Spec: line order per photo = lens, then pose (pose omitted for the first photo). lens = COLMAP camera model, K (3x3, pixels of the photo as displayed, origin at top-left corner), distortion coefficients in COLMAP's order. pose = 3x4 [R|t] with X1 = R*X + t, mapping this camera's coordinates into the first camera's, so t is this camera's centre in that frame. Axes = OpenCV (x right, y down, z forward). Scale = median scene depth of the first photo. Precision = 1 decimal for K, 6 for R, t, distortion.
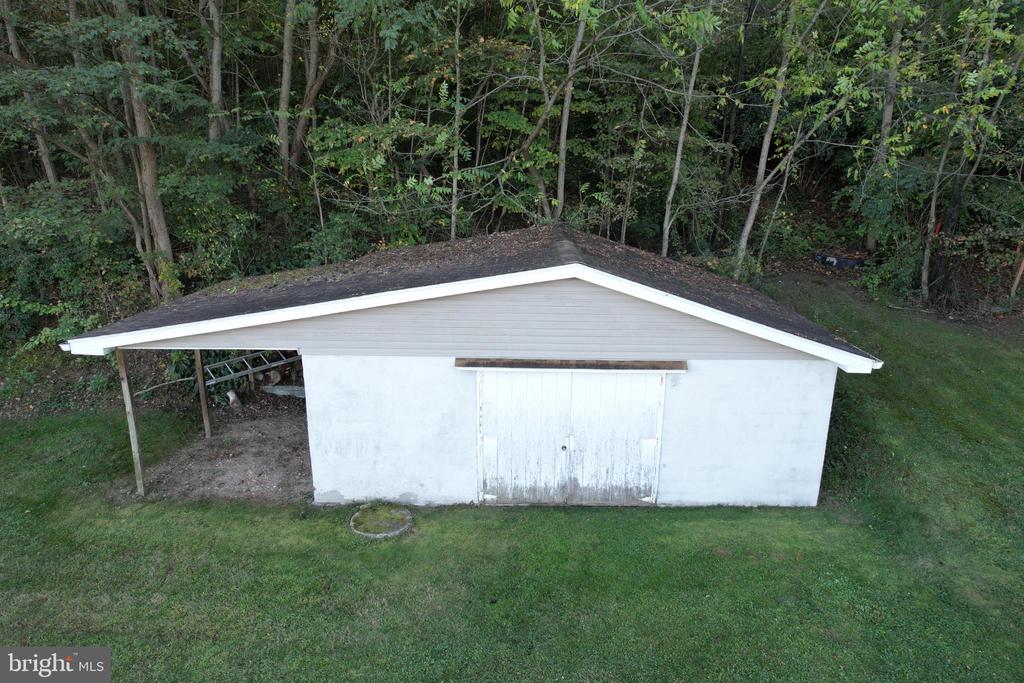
lens RADIAL K [[655.0, 0, 519.2], [0, 655.0, 341.4], [0, 0, 1]] dist [-0.082044, 0.077347]
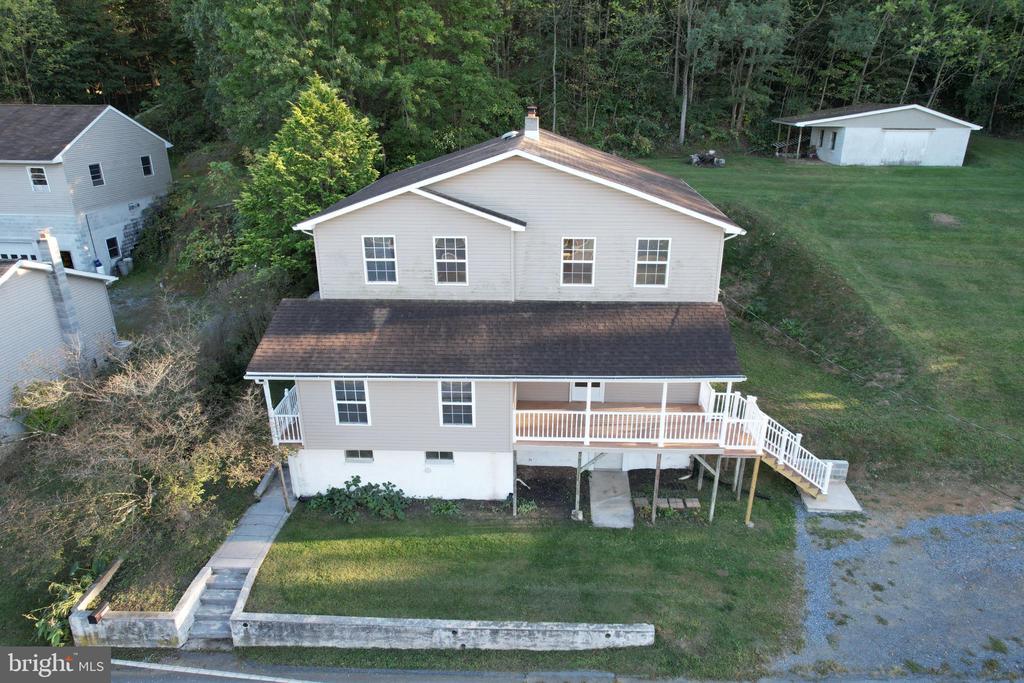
lens RADIAL K [[655.0, 0, 519.2], [0, 655.0, 341.4], [0, 0, 1]] dist [-0.082044, 0.077347]
pose [[0.999214, 0.004396, -0.039404, -2.231965], [-0.000218, 0.994427, 0.105430, 0.946777], [0.039647, -0.105338, 0.993646, -3.350725]]
